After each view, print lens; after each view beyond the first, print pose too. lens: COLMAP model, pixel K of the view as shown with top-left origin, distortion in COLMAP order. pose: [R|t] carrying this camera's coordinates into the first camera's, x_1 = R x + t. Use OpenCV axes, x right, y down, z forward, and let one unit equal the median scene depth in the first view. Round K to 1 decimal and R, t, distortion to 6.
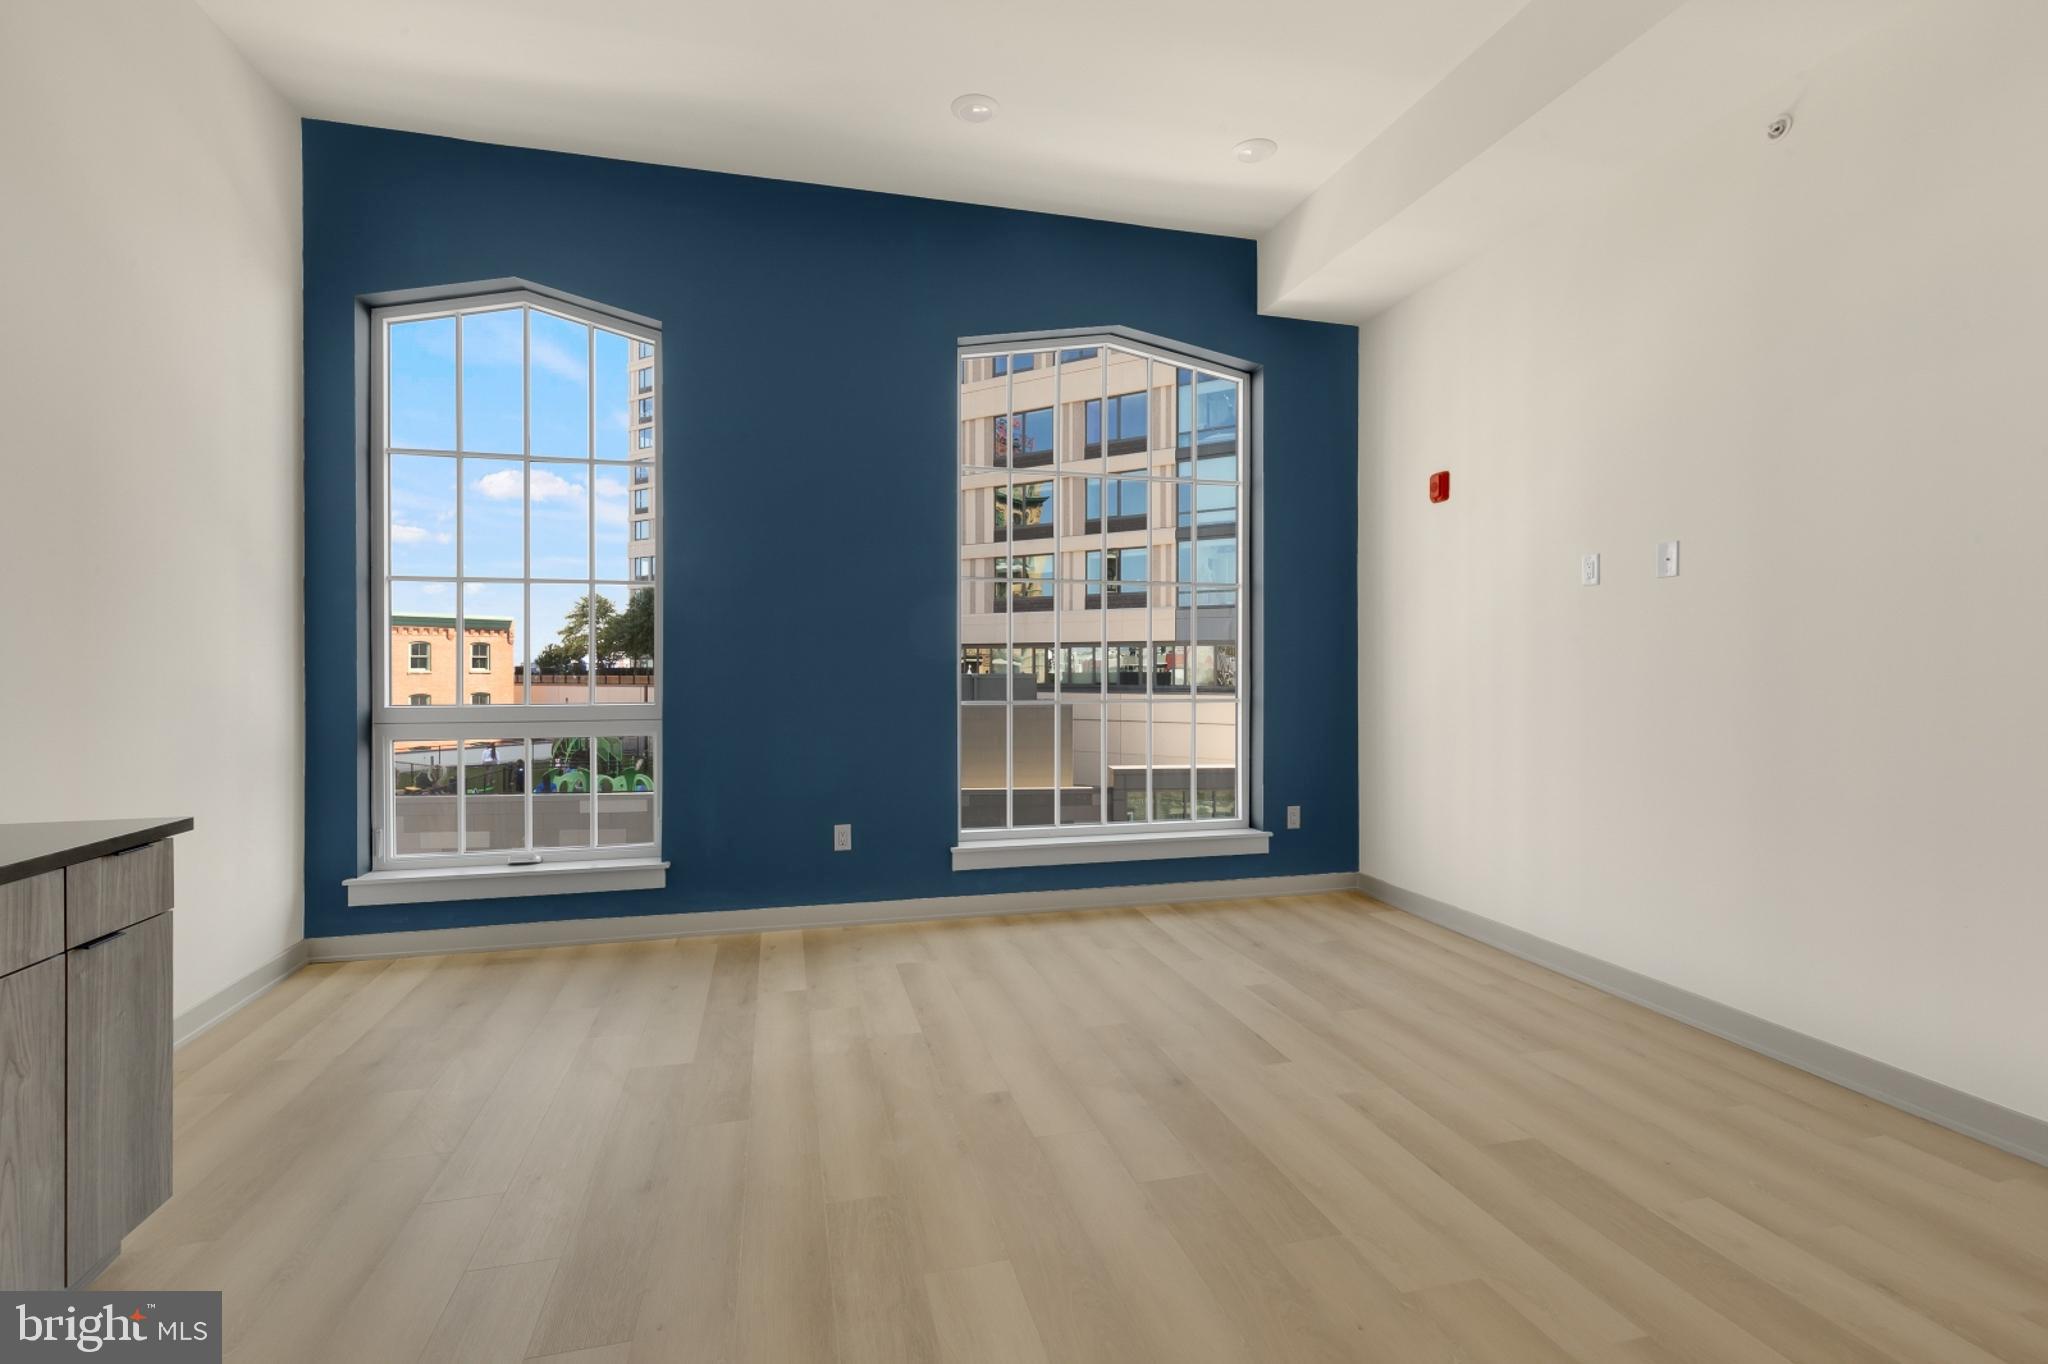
lens RADIAL K [[933.1, 0, 1032.1], [0, 933.1, 681.5], [0, 0, 1]] dist [0.003976, 0.000602]
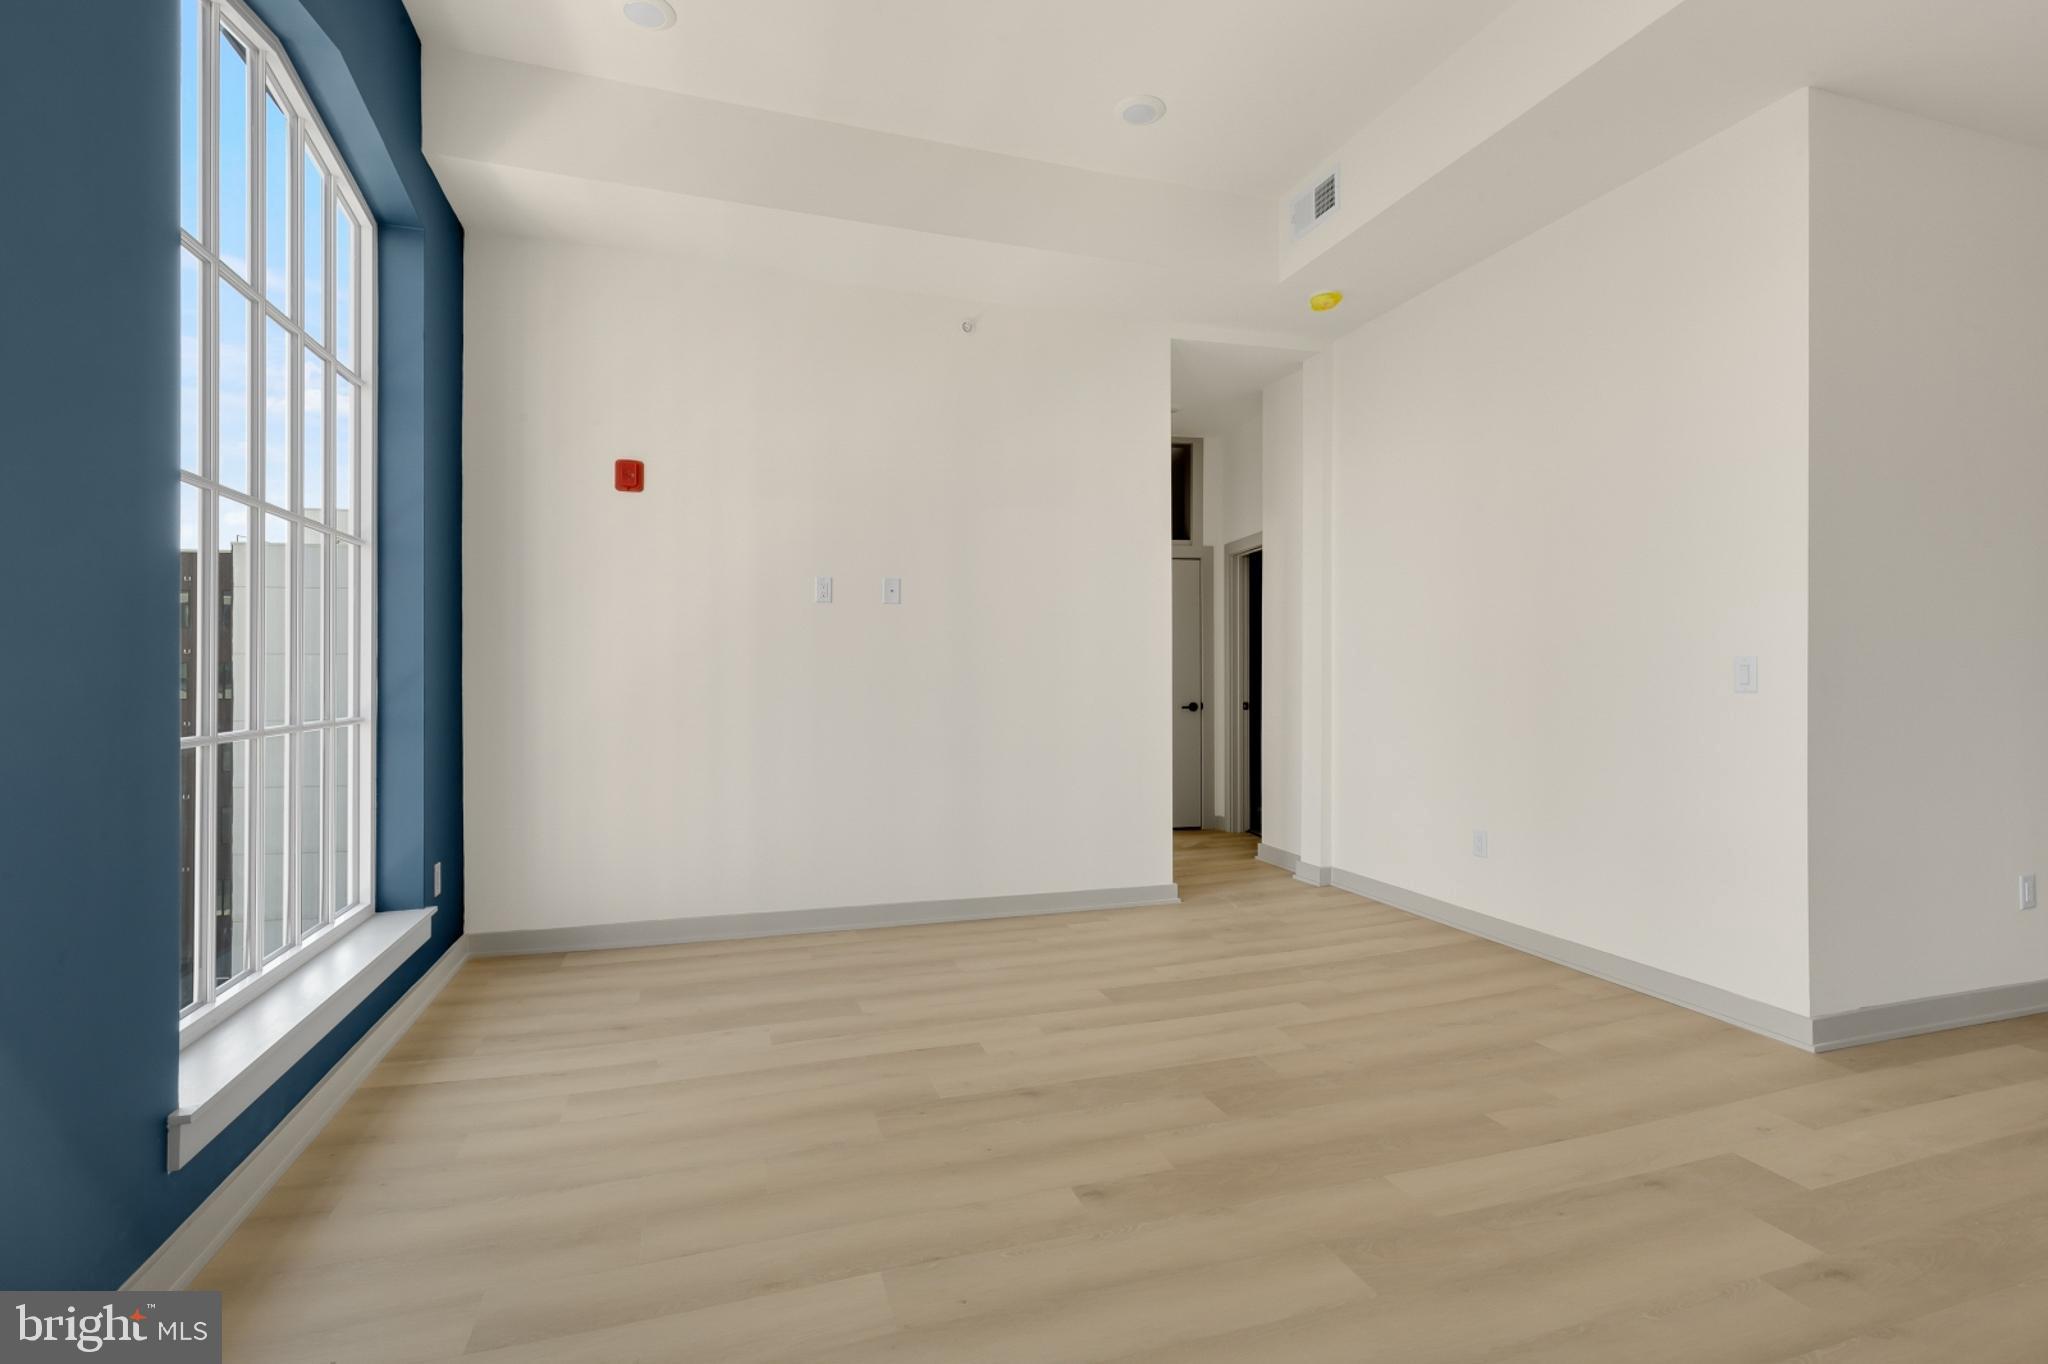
lens RADIAL K [[933.1, 0, 1026.7], [0, 933.1, 674.4], [0, 0, 1]] dist [0.003976, 0.000602]
pose [[-0.045156, -0.005491, 0.998965, -0.543325], [0.017960, 0.999819, 0.006308, -0.009437], [-0.998819, 0.018226, -0.045049, 0.694155]]
